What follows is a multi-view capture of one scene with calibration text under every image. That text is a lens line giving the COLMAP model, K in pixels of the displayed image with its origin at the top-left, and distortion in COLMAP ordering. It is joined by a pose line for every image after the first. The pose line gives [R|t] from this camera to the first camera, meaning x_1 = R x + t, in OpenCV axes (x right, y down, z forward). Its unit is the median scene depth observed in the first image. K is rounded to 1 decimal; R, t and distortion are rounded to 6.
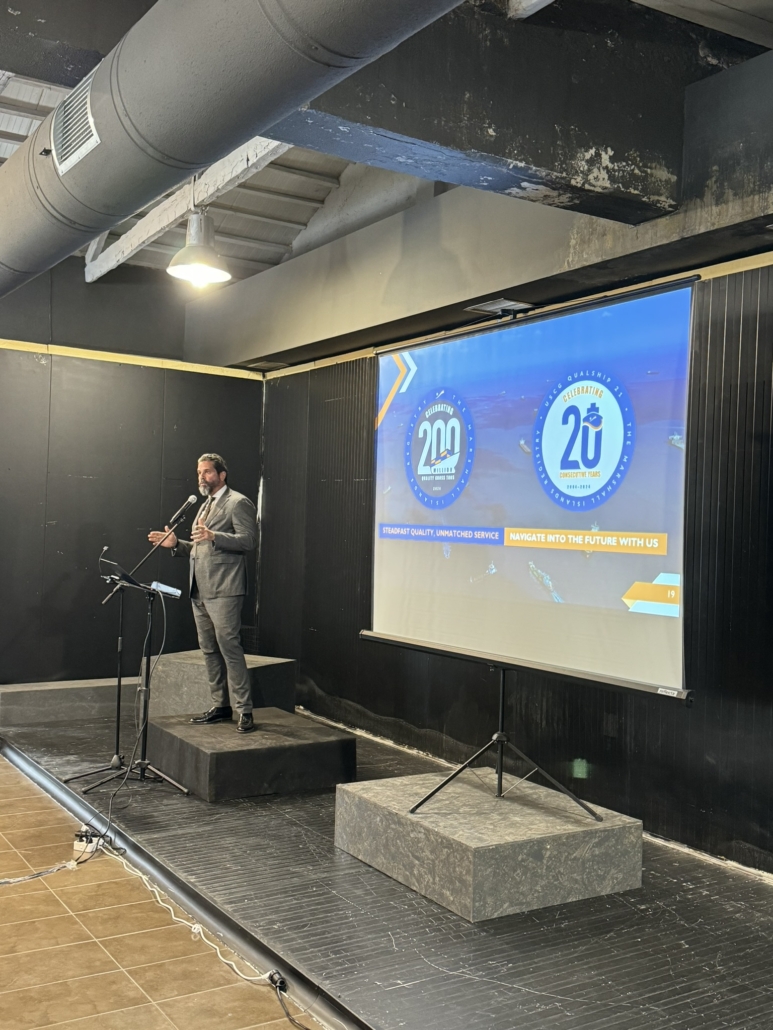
lens RADIAL K [[1074.6, 0, 384.3], [0, 1074.6, 531.0], [0, 0, 1]] dist [0.056821, 0.000000]
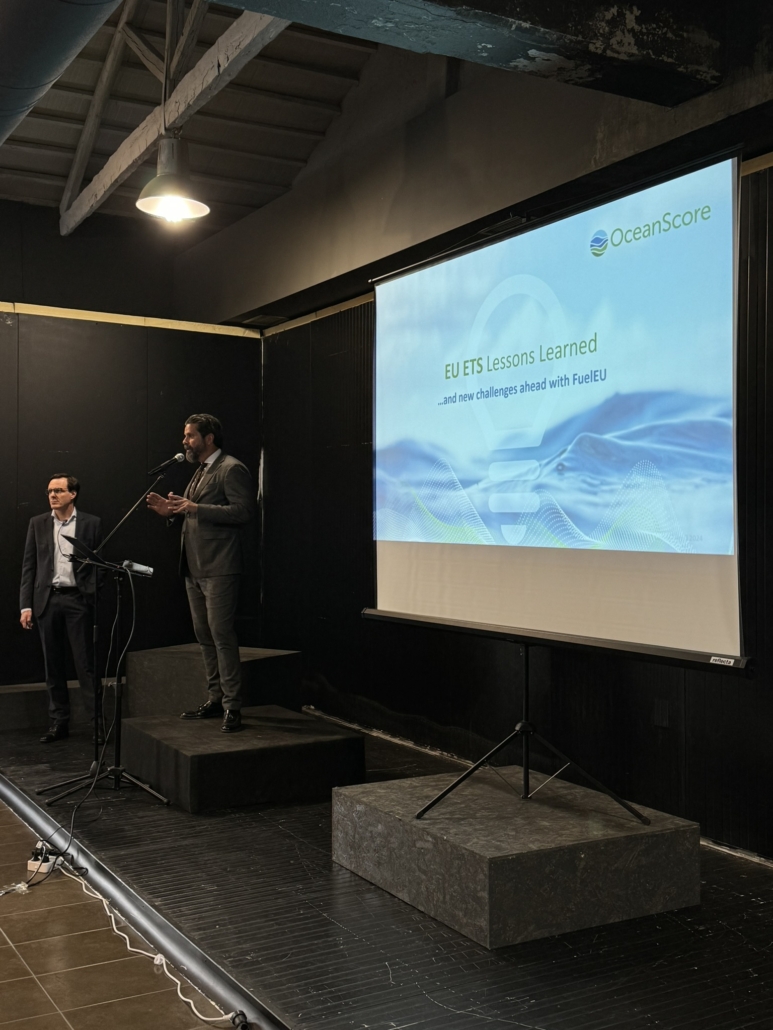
lens RADIAL K [[1169.2, 0, 377.9], [0, 1169.2, 523.7], [0, 0, 1]] dist [0.050943, 0.000000]
pose [[0.998698, -0.028343, -0.042416, 0.037707], [0.028218, 0.999596, -0.003541, 0.035181], [0.042499, 0.002340, 0.999094, 0.092289]]
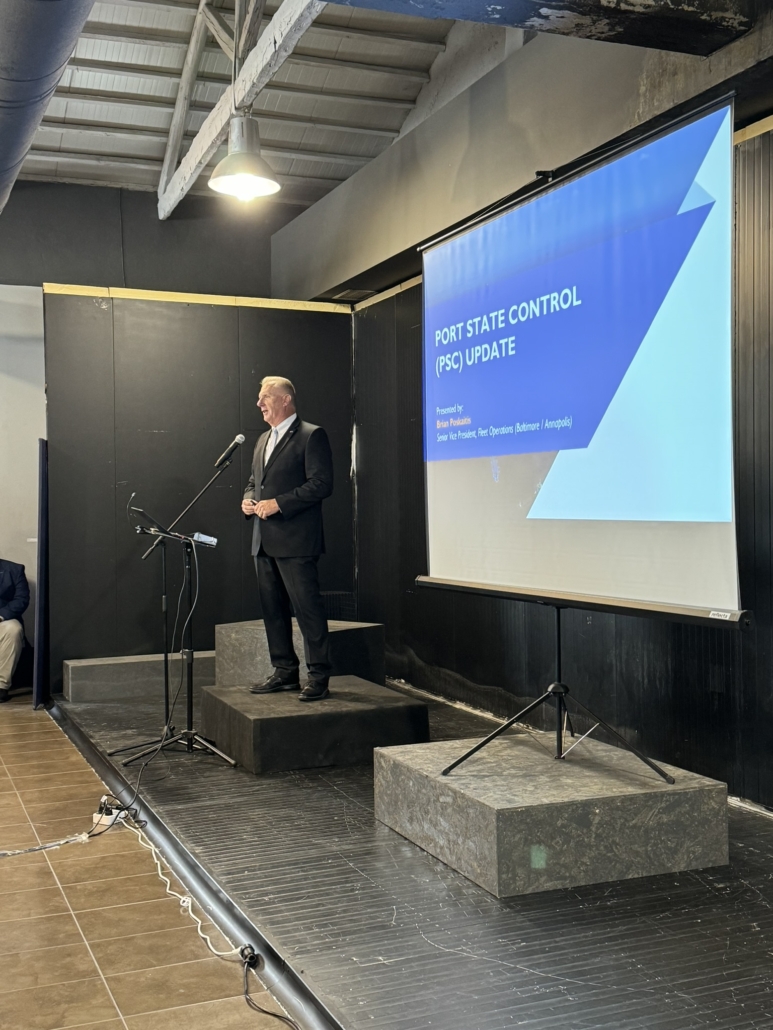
lens RADIAL K [[1205.7, 0, 381.0], [0, 1205.7, 528.0], [0, 0, 1]] dist [0.091398, 0.000000]
pose [[0.984386, -0.040898, -0.171207, 0.141550], [0.043046, 0.999034, 0.008853, 0.053940], [0.170680, -0.016084, 0.985195, 0.052106]]
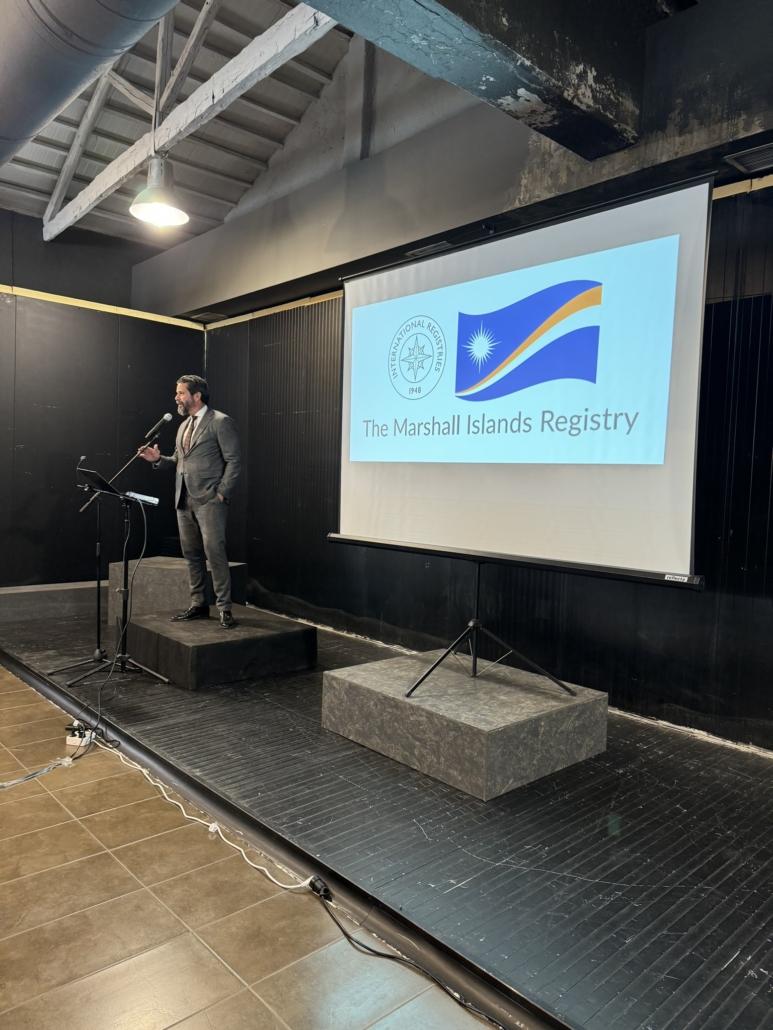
lens RADIAL K [[735.8, 0, 388.5], [0, 735.8, 523.3], [0, 0, 1]] dist [0.041962, -0.046696]
pose [[0.984123, -0.009417, 0.177240, -0.115537], [-0.001401, 0.998148, 0.060813, 0.043459], [-0.177485, -0.060096, 0.982287, 0.285349]]
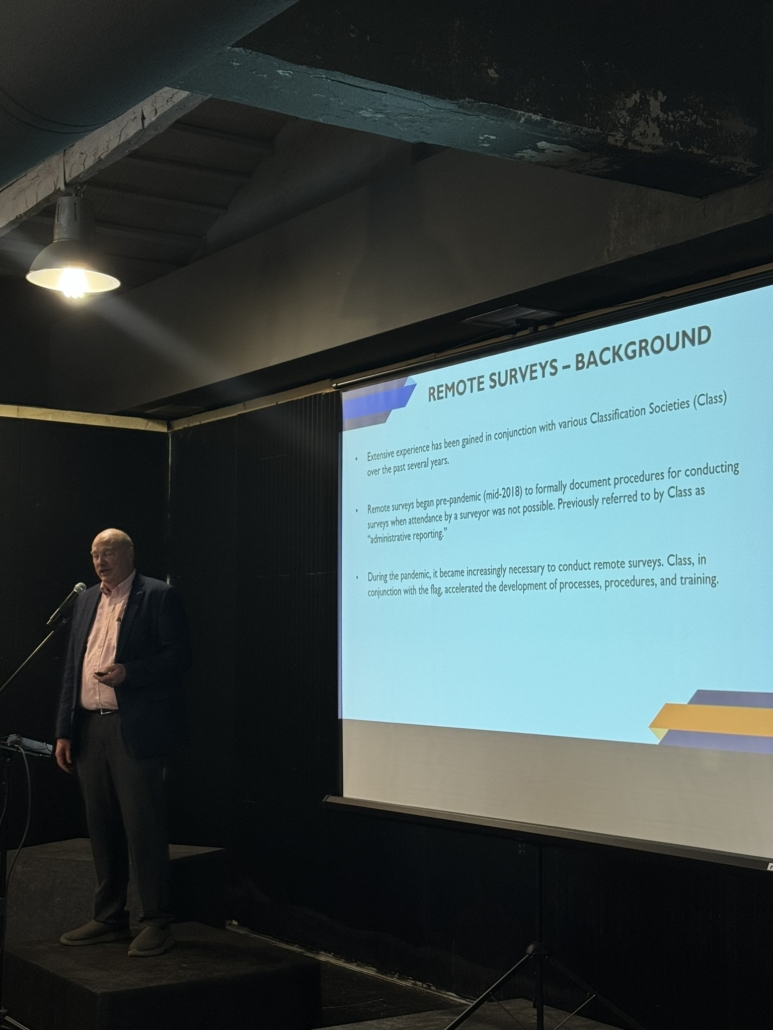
lens RADIAL K [[1611.8, 0, 383.3], [0, 1611.8, 514.0], [0, 0, 1]] dist [0.138882, 0.000000]
pose [[0.999341, -0.027274, 0.023965, -0.005308], [0.029270, 0.995752, -0.087305, 0.007967], [-0.021482, 0.087949, 0.995893, -0.029395]]
